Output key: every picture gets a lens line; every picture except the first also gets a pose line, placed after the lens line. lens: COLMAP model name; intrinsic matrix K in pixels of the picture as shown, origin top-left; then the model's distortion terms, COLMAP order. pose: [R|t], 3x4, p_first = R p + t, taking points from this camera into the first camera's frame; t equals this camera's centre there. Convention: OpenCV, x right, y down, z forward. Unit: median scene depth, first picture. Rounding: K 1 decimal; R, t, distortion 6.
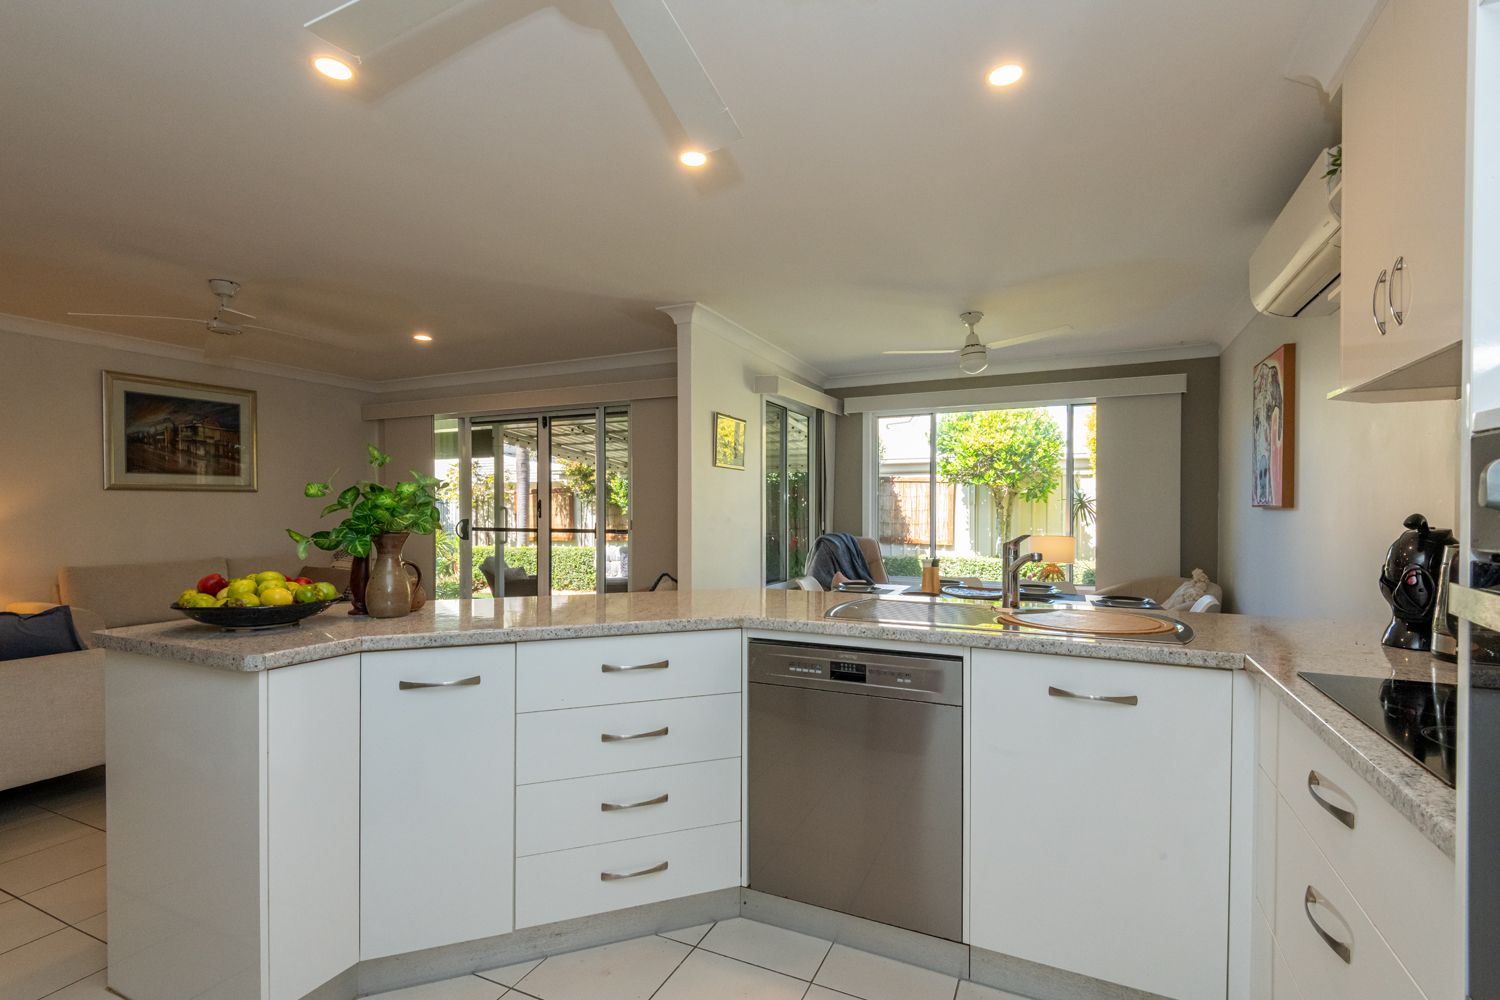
lens RADIAL K [[704.9, 0, 742.6], [0, 704.9, 479.7], [0, 0, 1]] dist [0.048975, -0.040793]
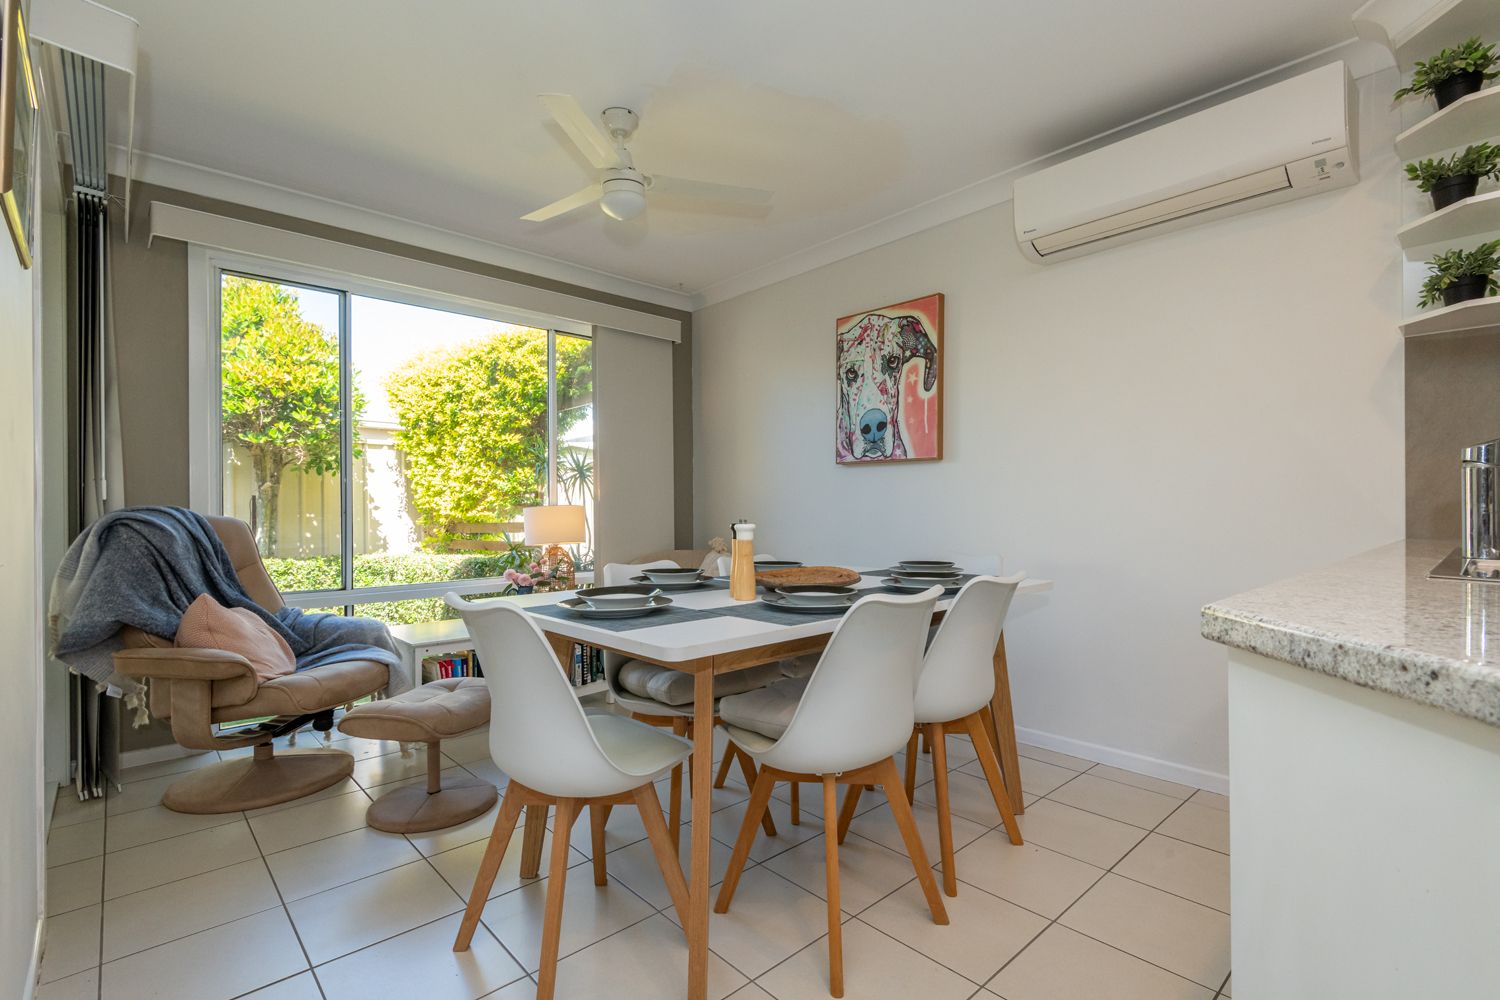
lens RADIAL K [[704.9, 0, 742.6], [0, 704.9, 479.7], [0, 0, 1]] dist [0.048975, -0.040793]
pose [[0.367057, 0.047011, 0.929010, -0.094712], [-0.037389, 0.998661, -0.035762, 0.046537], [-0.929447, -0.021608, 0.368323, 0.381186]]
